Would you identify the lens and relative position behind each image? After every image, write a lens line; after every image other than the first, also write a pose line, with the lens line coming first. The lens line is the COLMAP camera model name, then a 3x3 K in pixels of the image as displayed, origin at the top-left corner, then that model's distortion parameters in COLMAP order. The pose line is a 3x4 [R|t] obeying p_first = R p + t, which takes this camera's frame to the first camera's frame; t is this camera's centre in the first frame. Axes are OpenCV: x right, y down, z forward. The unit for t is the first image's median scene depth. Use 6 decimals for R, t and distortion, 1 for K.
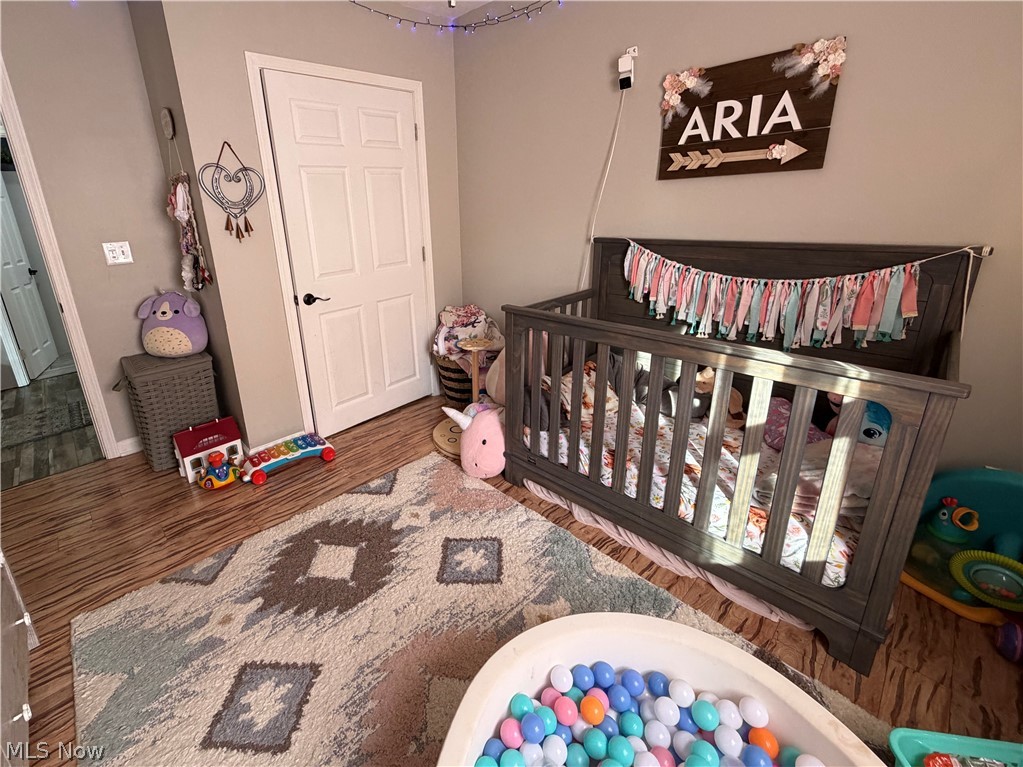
lens RADIAL K [[447.0, 0, 451.0], [0, 447.0, 350.1], [0, 0, 1]] dist [-0.009003, -0.000245]
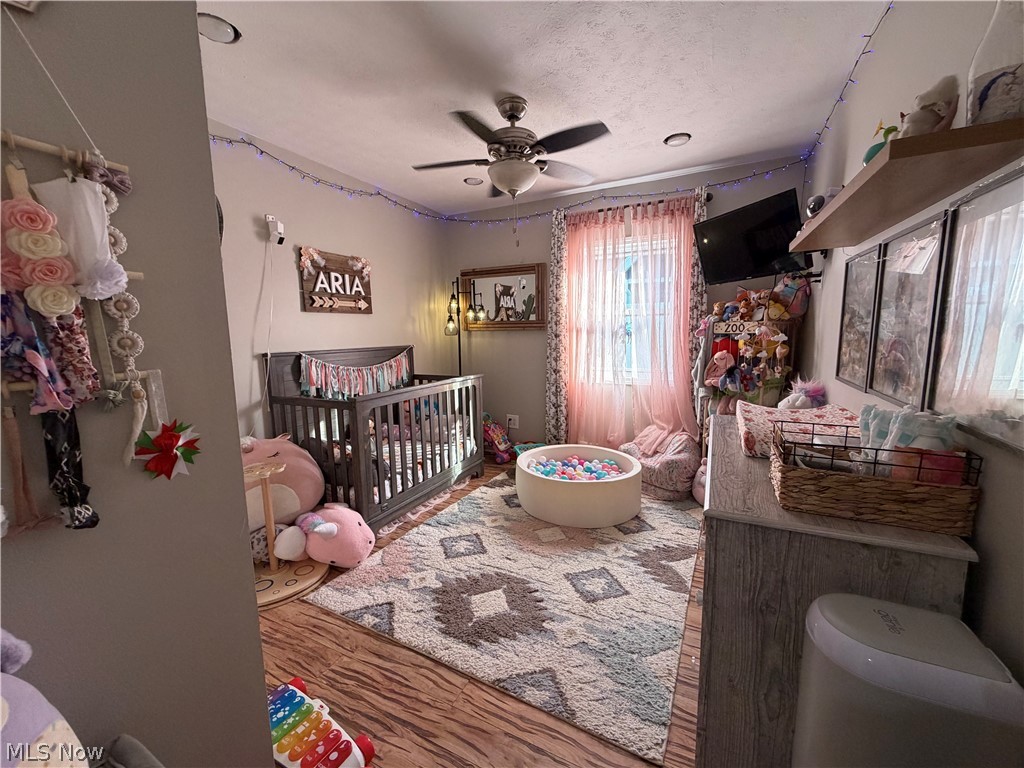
lens RADIAL K [[408.6, 0, 510.4], [0, 408.6, 386.4], [0, 0, 1]] dist [-0.000241, 0.000323]
pose [[-0.357983, -0.082007, 0.930120, -1.192289], [0.312157, 0.928309, 0.201989, -0.245642], [-0.880003, 0.362652, -0.306720, 1.037585]]
